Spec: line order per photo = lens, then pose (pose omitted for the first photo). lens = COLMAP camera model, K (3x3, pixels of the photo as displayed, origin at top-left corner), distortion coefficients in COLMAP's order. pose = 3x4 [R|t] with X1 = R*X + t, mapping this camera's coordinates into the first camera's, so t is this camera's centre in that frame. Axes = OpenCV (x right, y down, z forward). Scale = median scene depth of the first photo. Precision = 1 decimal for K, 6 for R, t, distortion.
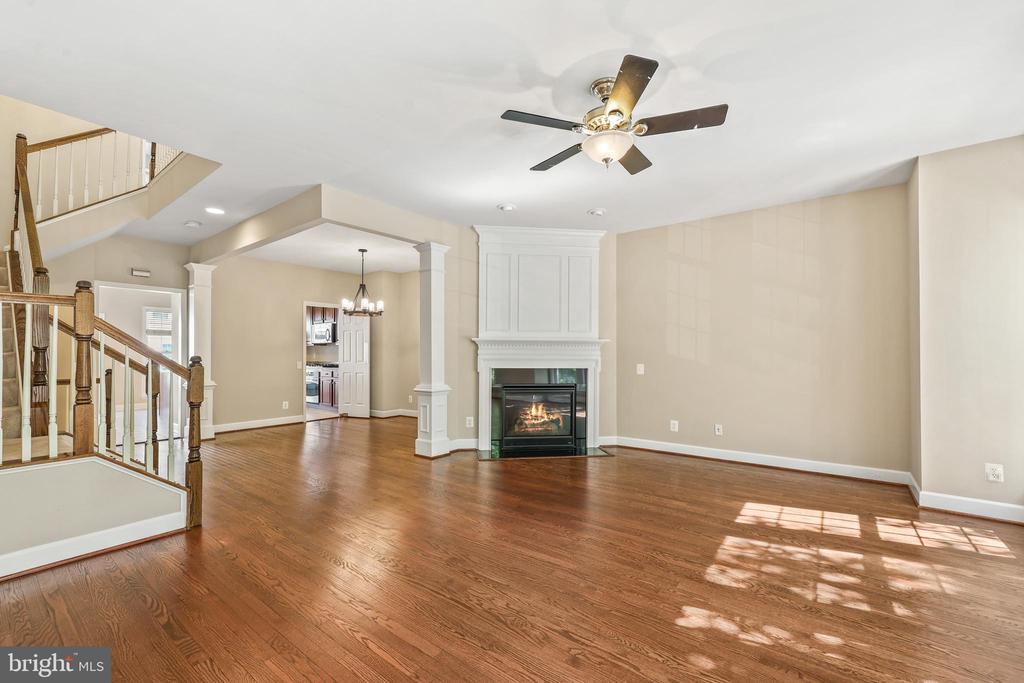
lens RADIAL K [[430.3, 0, 512.5], [0, 430.3, 356.2], [0, 0, 1]] dist [0.001341, 0.000069]
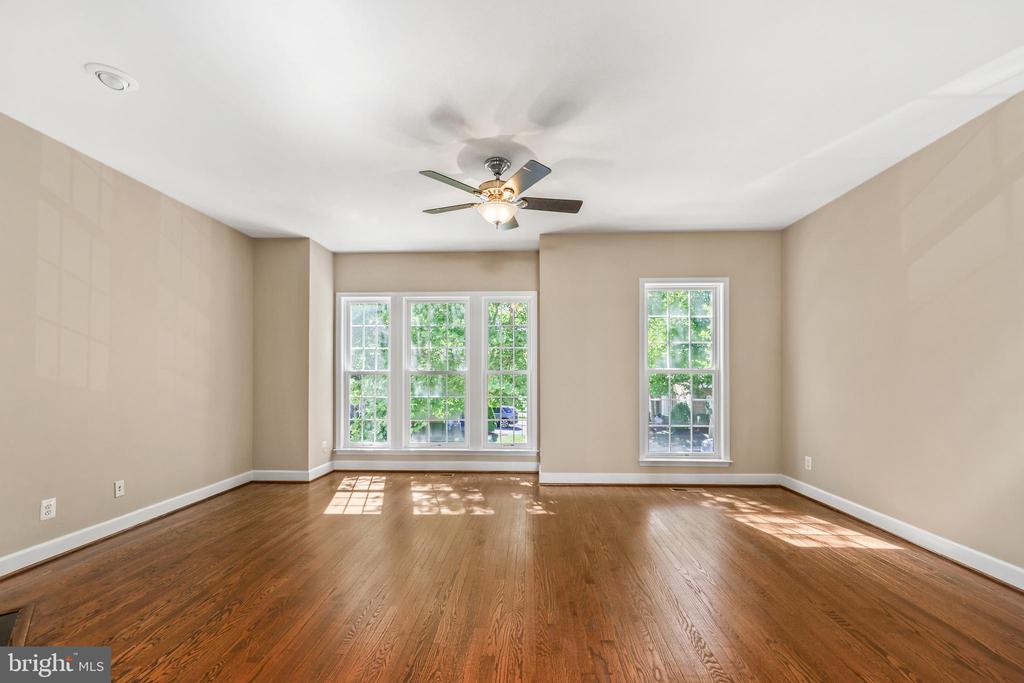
lens RADIAL K [[429.8, 0, 516.7], [0, 429.8, 373.8], [0, 0, 1]] dist [0.002498, 0.000312]
pose [[-0.582110, 0.001438, 0.813109, -0.416142], [0.004030, 0.999991, 0.001117, -0.007319], [-0.813100, 0.003927, -0.582111, 0.836765]]
